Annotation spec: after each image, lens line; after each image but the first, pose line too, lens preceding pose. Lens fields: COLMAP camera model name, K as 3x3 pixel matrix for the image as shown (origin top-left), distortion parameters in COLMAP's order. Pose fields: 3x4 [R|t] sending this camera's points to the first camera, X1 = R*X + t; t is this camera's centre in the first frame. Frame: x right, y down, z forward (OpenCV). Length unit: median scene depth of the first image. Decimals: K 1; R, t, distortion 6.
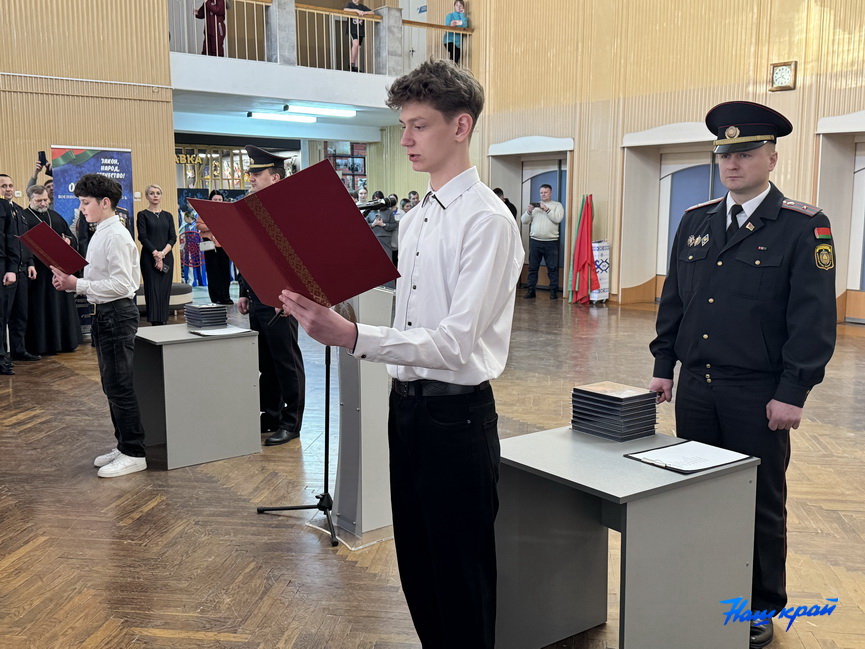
lens RADIAL K [[879.8, 0, 442.3], [0, 879.8, 326.9], [0, 0, 1]] dist [-0.006566, 0.000000]
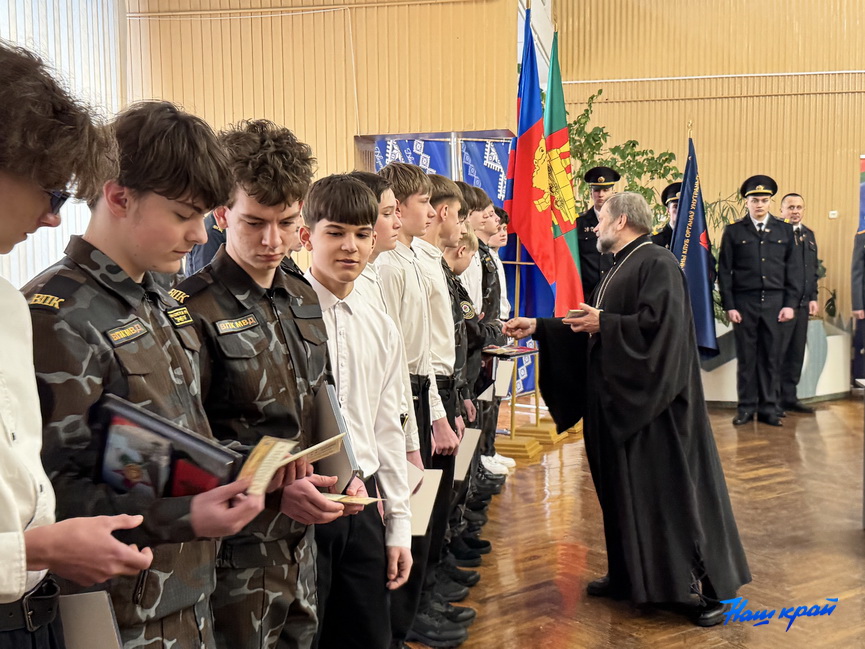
lens RADIAL K [[1138.5, 0, 438.4], [0, 1138.5, 323.6], [0, 0, 1]] dist [0.079406, 0.000000]
pose [[0.675777, 0.048563, -0.735505, 0.101458], [-0.086756, 0.996132, -0.013940, -0.000787], [0.731983, 0.073230, 0.677376, -0.010368]]
